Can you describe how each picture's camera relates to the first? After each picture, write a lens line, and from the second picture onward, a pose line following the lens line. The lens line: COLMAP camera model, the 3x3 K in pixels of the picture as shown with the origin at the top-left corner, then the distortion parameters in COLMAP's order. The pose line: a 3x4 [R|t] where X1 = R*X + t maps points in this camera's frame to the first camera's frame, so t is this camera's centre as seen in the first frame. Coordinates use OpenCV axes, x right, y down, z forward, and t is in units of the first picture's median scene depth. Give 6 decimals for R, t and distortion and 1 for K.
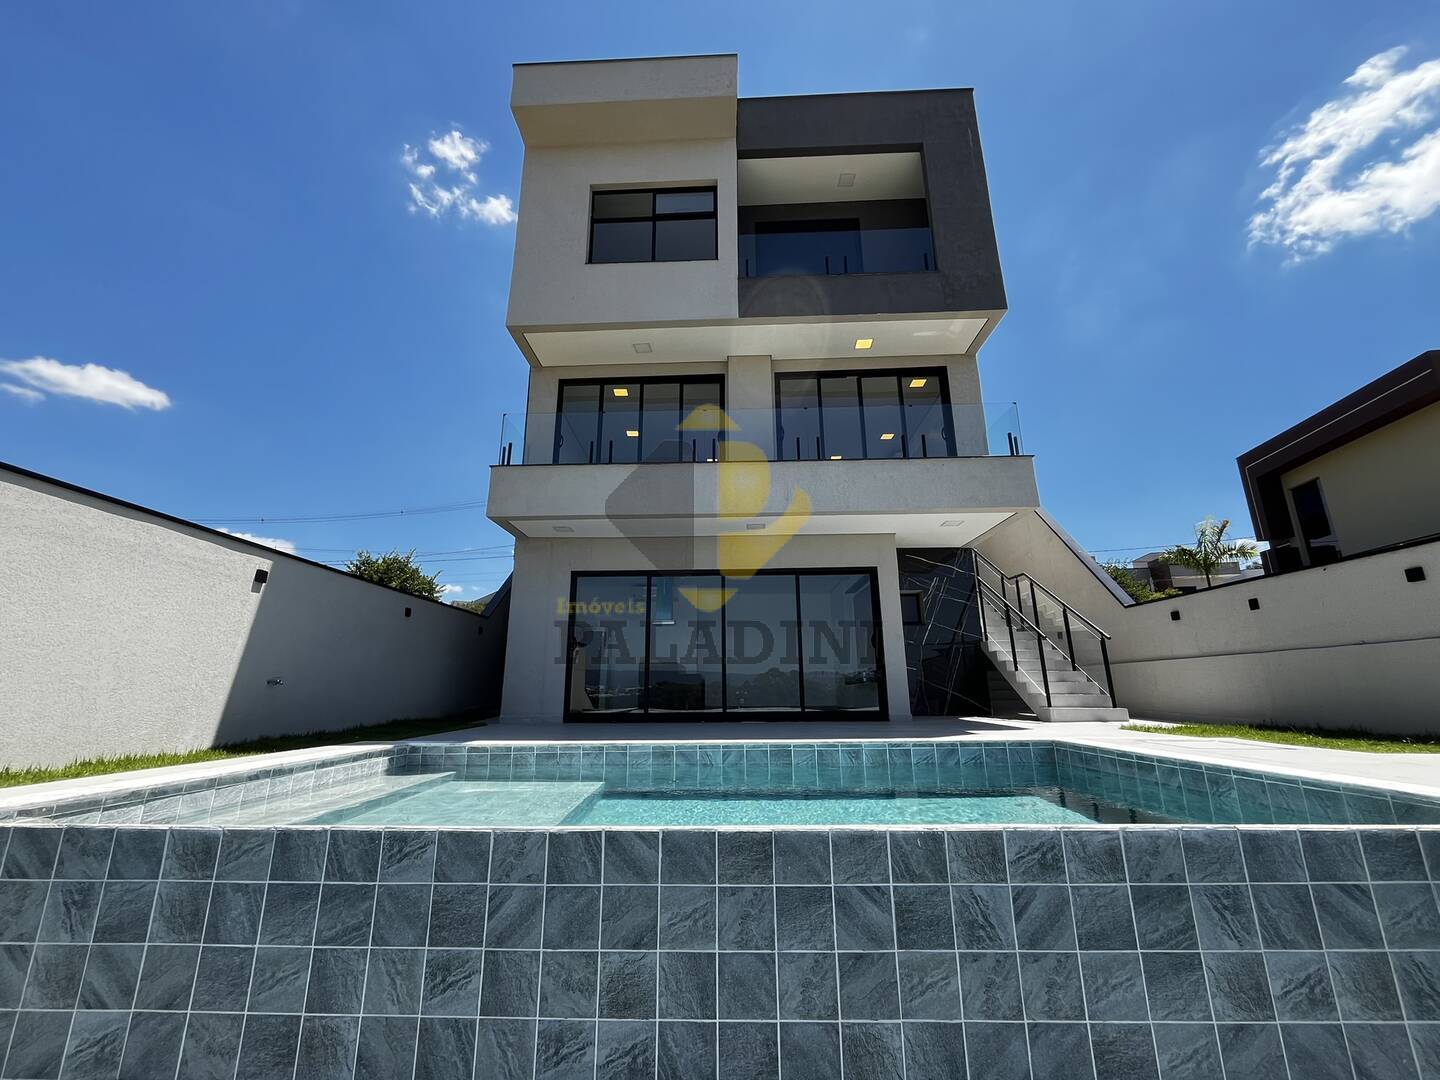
lens RADIAL K [[589.7, 0, 717.3], [0, 589.7, 538.7], [0, 0, 1]] dist [-0.003287, 0.000286]
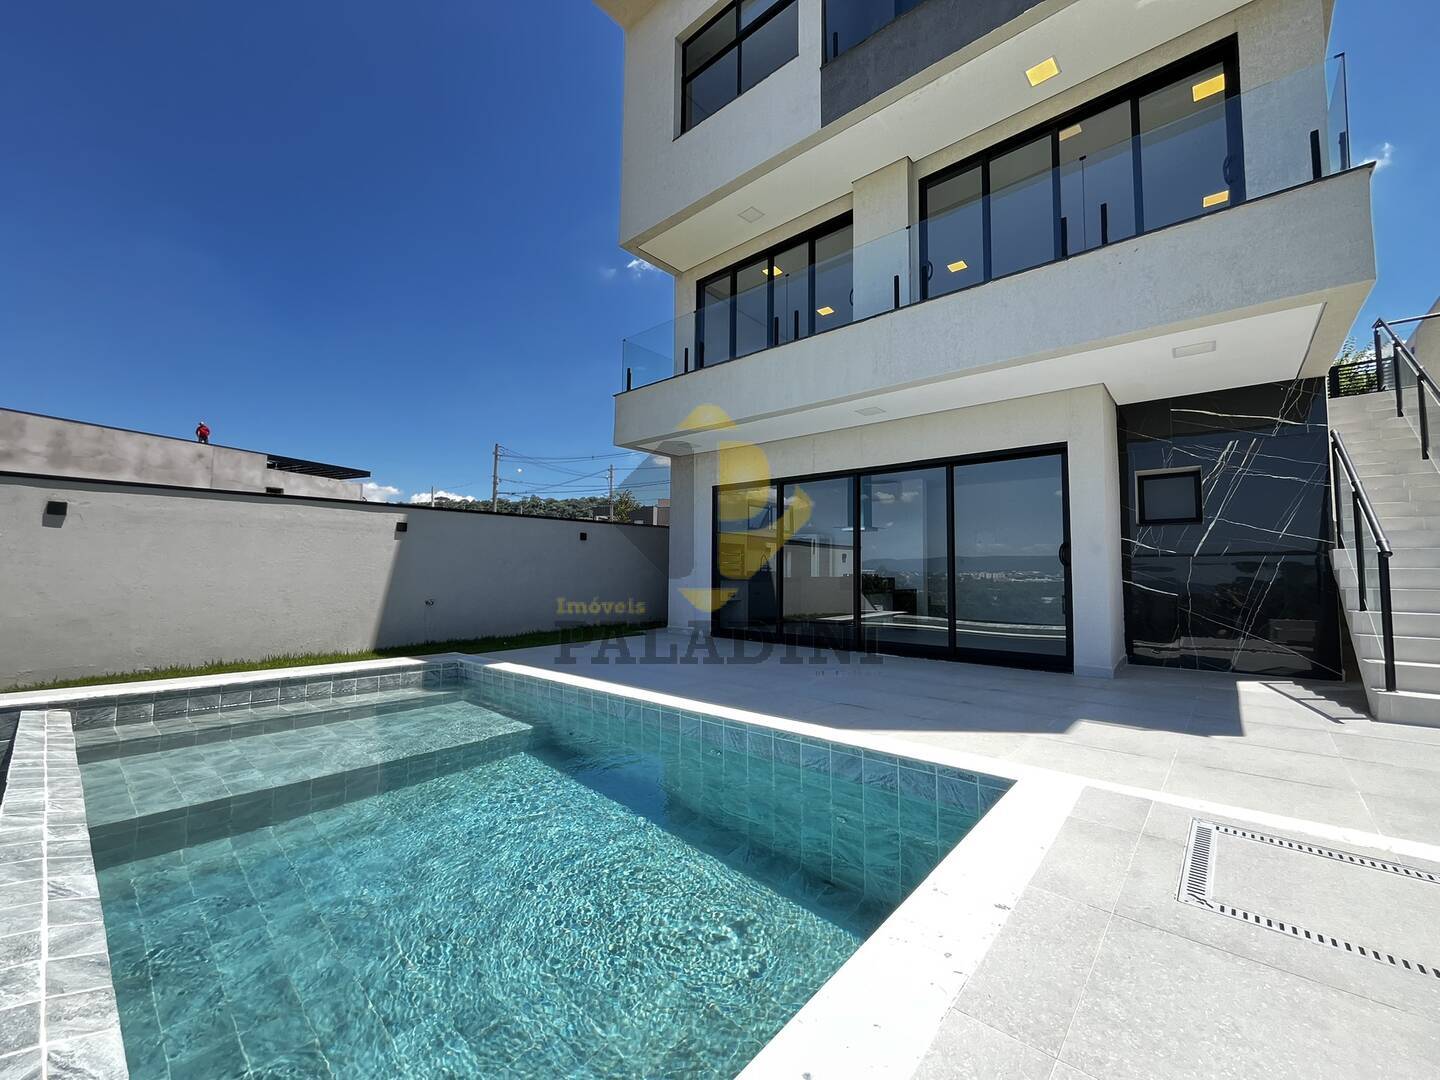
lens RADIAL K [[589.7, 0, 717.3], [0, 589.7, 538.7], [0, 0, 1]] dist [-0.003287, 0.000286]
pose [[0.771559, -0.024935, -0.635669, 0.524065], [0.147410, 0.979043, 0.140518, 0.006109], [0.618843, -0.202122, 0.759065, 0.345704]]
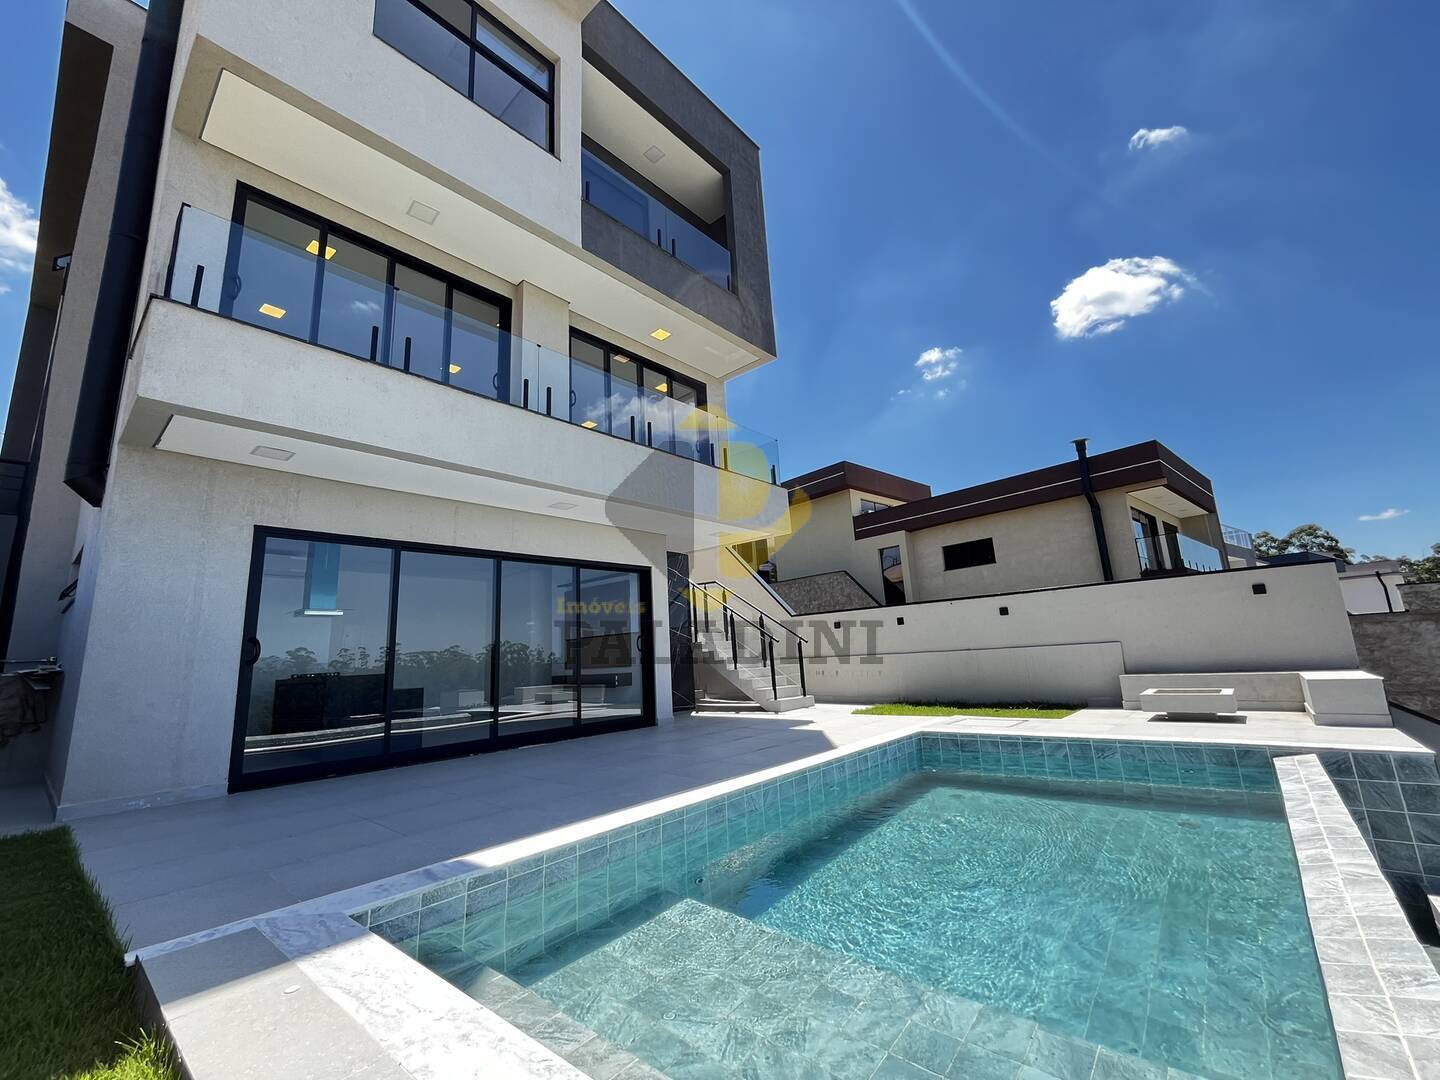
lens RADIAL K [[589.7, 0, 717.3], [0, 589.7, 538.7], [0, 0, 1]] dist [-0.003287, 0.000286]
pose [[0.640398, 0.126182, 0.757607, -0.547089], [-0.147561, 0.988249, -0.039865, 0.033534], [-0.753735, -0.086263, 0.651492, 0.397953]]
